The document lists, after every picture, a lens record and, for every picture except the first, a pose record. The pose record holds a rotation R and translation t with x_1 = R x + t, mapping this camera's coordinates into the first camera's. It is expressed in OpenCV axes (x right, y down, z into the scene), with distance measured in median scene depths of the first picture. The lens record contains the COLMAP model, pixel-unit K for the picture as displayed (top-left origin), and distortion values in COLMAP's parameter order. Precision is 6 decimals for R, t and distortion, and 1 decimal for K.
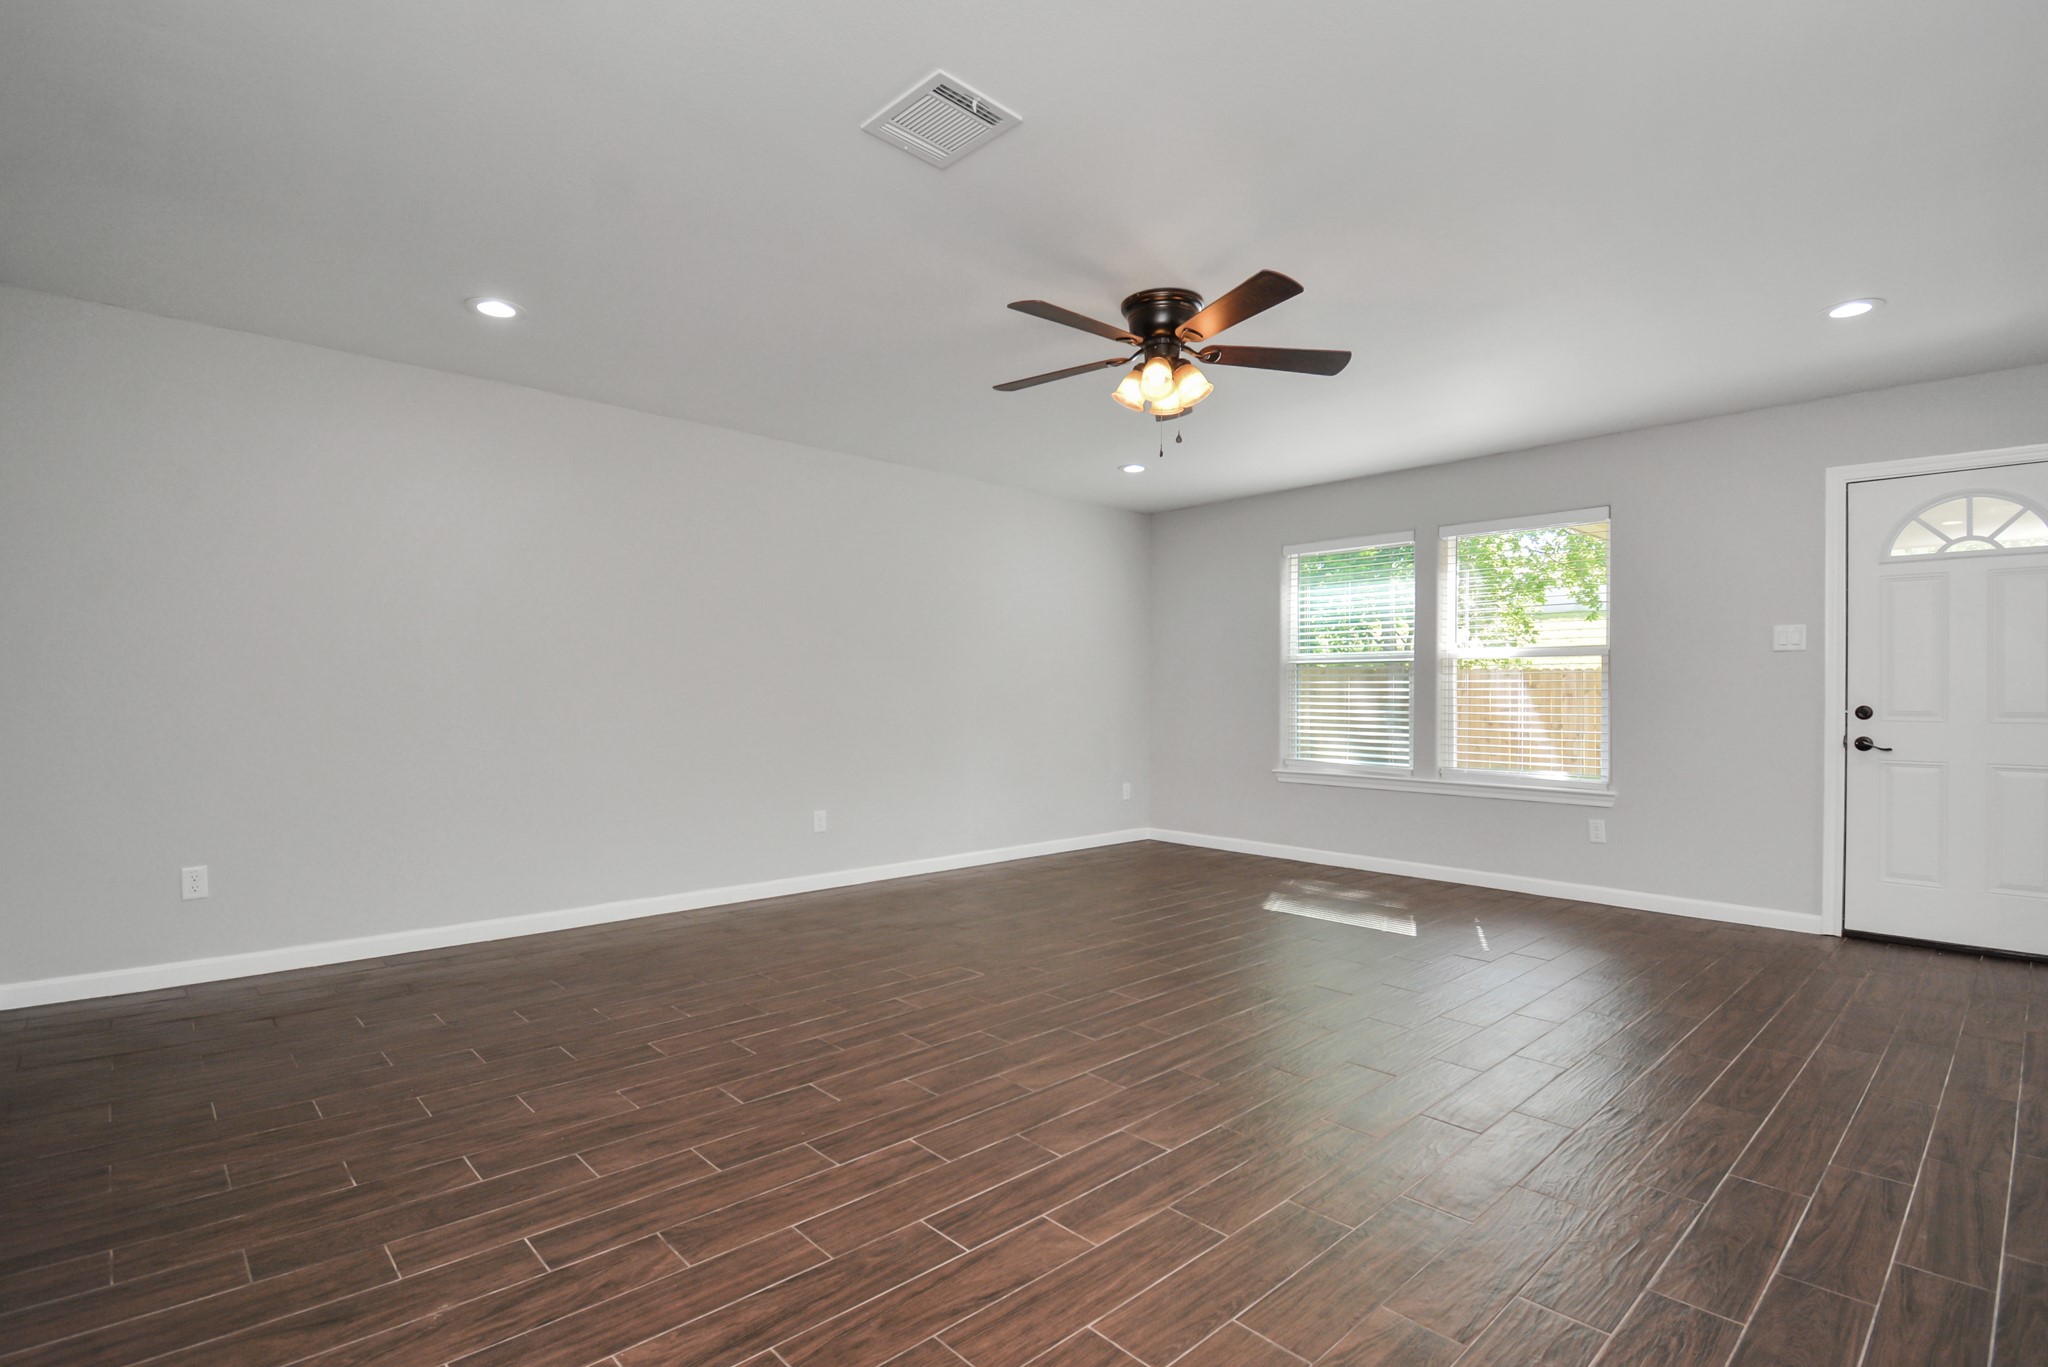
lens RADIAL K [[956.5, 0, 1012.0], [0, 956.5, 700.8], [0, 0, 1]] dist [0.002842, 0.000822]
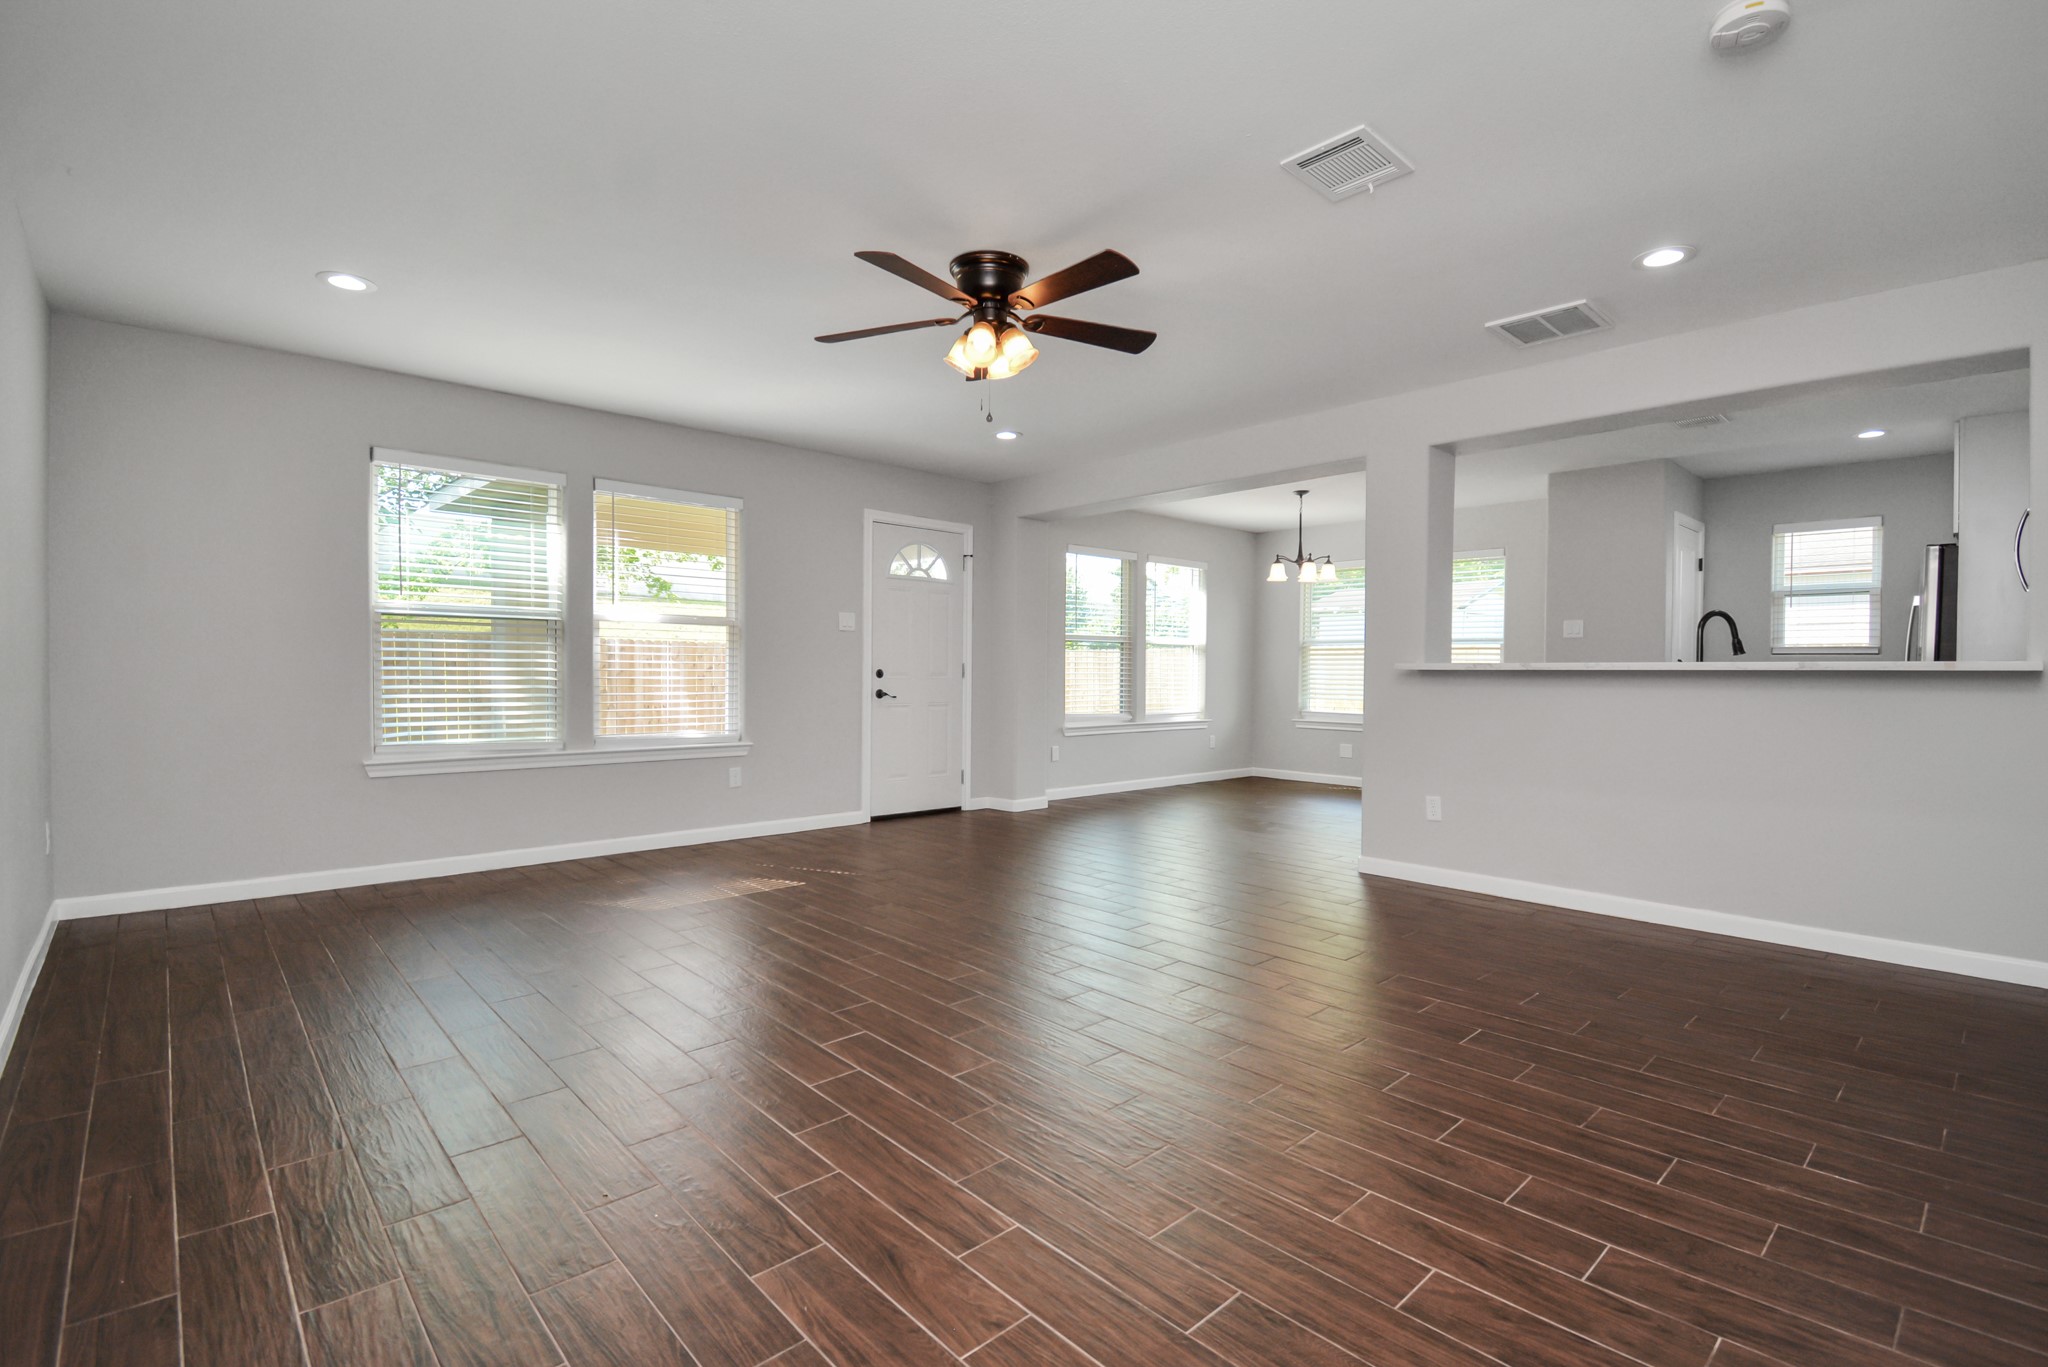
lens RADIAL K [[968.5, 0, 1076.8], [0, 968.5, 685.9], [0, 0, 1]] dist [-0.002328, -0.000959]
pose [[-0.028490, -0.023998, 0.999306, -0.642250], [-0.006003, 0.999698, 0.023837, -0.006463], [-0.999576, -0.005320, -0.028625, 0.695571]]
